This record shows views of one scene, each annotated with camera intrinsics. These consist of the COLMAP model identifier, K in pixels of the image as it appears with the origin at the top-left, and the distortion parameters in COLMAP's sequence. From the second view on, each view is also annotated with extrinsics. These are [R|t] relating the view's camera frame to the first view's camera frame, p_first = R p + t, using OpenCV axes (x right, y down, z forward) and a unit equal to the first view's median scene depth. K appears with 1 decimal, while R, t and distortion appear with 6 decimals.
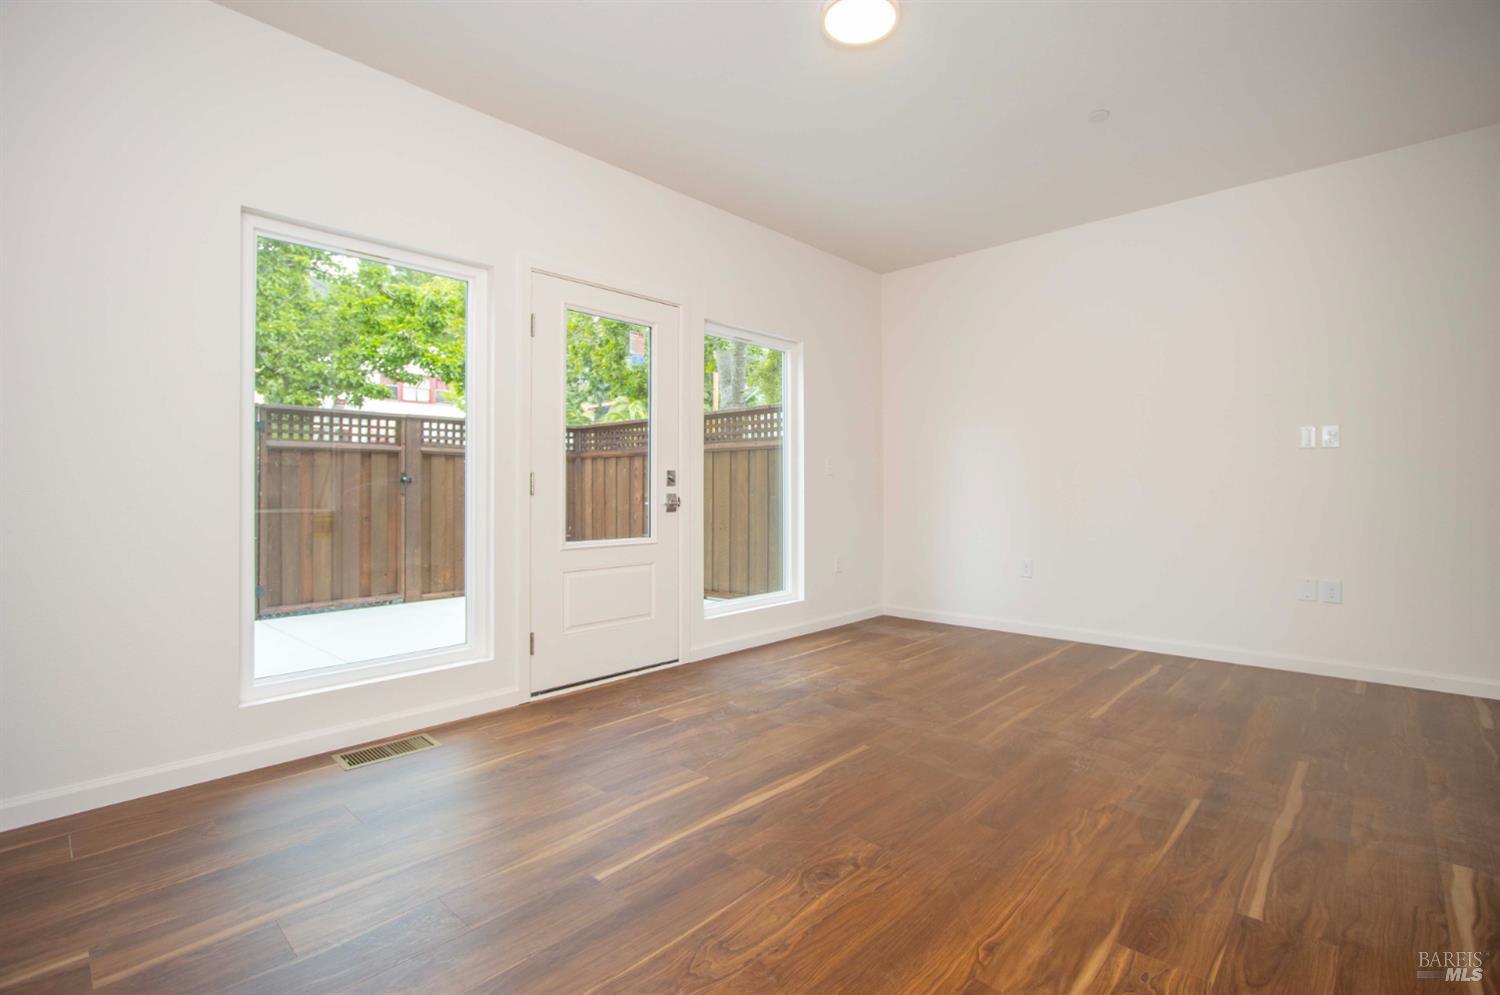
lens RADIAL K [[709.2, 0, 748.0], [0, 709.2, 487.4], [0, 0, 1]] dist [-0.022260, 0.000189]
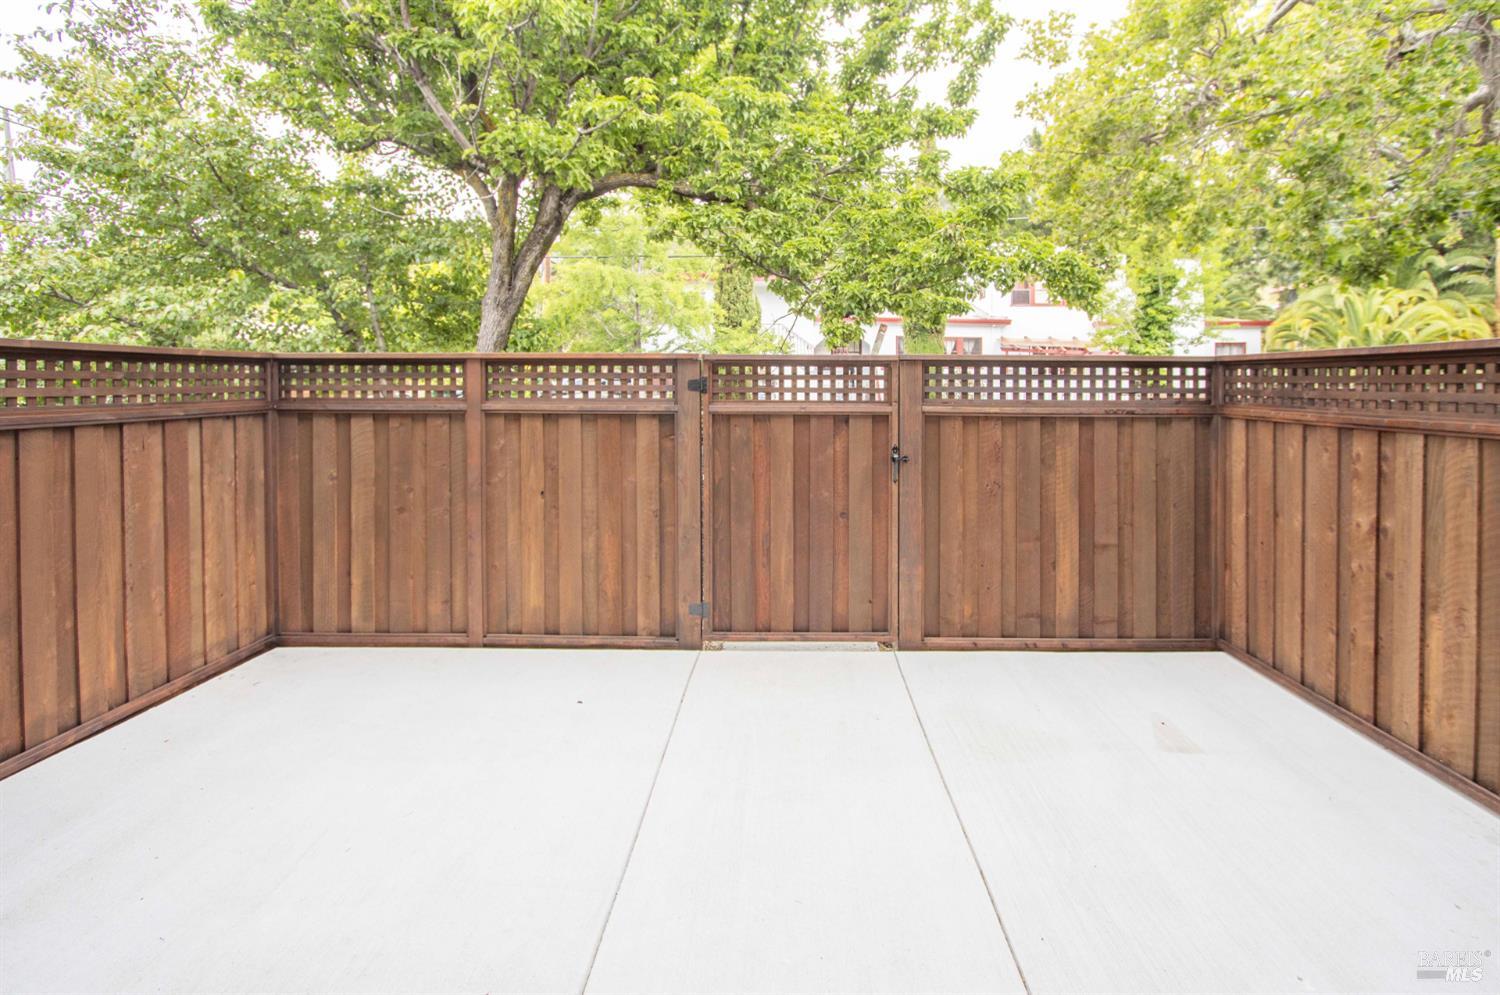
lens RADIAL K [[709.2, 0, 766.6], [0, 709.2, 380.3], [0, 0, 1]] dist [-0.022260, 0.000189]
pose [[0.662943, 0.001452, -0.748669, -0.072745], [-0.005195, 0.999983, -0.002660, -0.067364], [0.748652, 0.005653, 0.662939, 0.415975]]
